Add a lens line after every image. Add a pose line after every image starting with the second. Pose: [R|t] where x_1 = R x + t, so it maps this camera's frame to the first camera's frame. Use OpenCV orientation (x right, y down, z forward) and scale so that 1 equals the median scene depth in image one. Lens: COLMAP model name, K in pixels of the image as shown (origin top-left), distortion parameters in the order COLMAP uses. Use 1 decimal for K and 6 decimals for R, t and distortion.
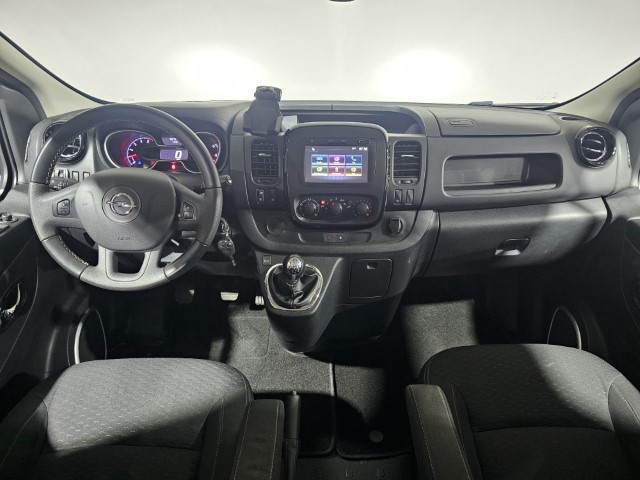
lens RADIAL K [[430.2, 0, 320.0], [0, 430.2, 240.0], [0, 0, 1]] dist [0.001565, -0.002403]
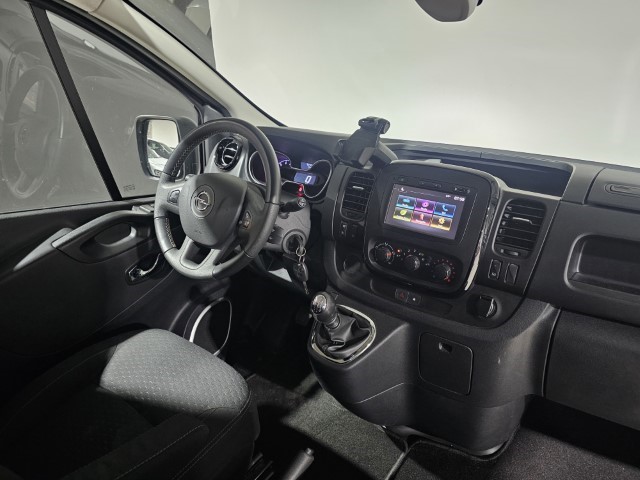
lens RADIAL K [[430.2, 0, 320.0], [0, 430.2, 240.0], [0, 0, 1]] dist [0.001565, -0.002403]
pose [[0.782082, 0.223920, -0.581556, 0.380768], [-0.300308, 0.953129, -0.036868, -0.030054], [0.546042, 0.203480, 0.812671, 0.218176]]
